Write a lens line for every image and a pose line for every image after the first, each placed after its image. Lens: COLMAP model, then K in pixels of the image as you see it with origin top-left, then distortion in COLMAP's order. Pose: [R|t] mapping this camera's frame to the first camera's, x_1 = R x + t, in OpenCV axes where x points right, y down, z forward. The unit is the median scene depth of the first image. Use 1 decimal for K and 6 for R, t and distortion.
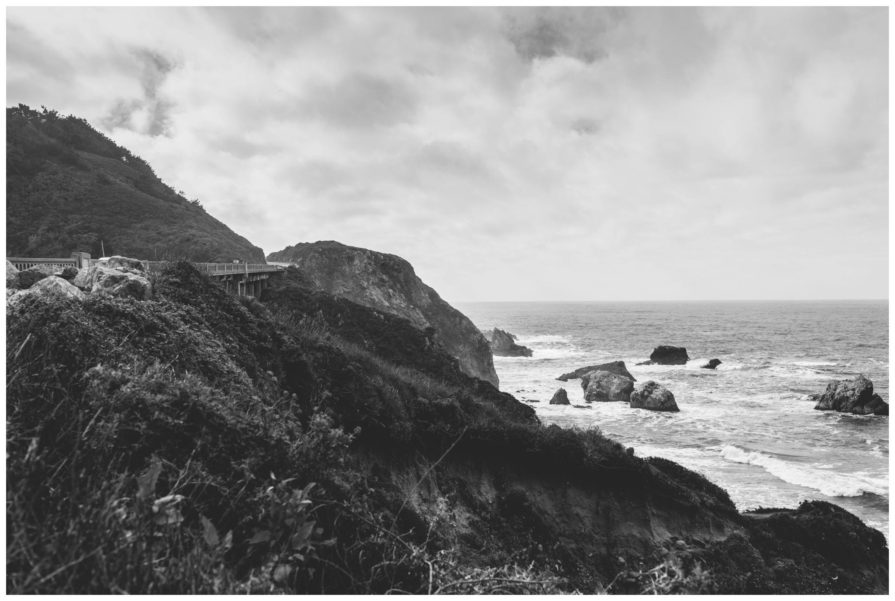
lens RADIAL K [[820.0, 0, 447.5], [0, 820.0, 300.5], [0, 0, 1]] dist [0.006354, 0.007826]
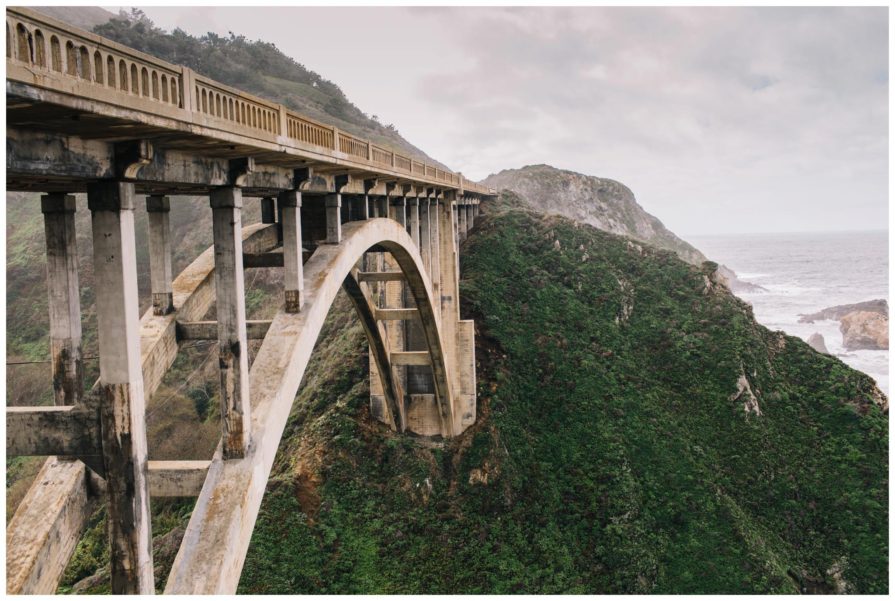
lens RADIAL K [[820.0, 0, 447.5], [0, 820.0, 300.5], [0, 0, 1]] dist [0.006354, 0.007826]
pose [[0.972891, -0.006795, -0.231164, -0.042023], [0.024368, 0.997016, 0.073251, 0.004766], [0.229977, -0.076898, 0.970153, 0.136285]]
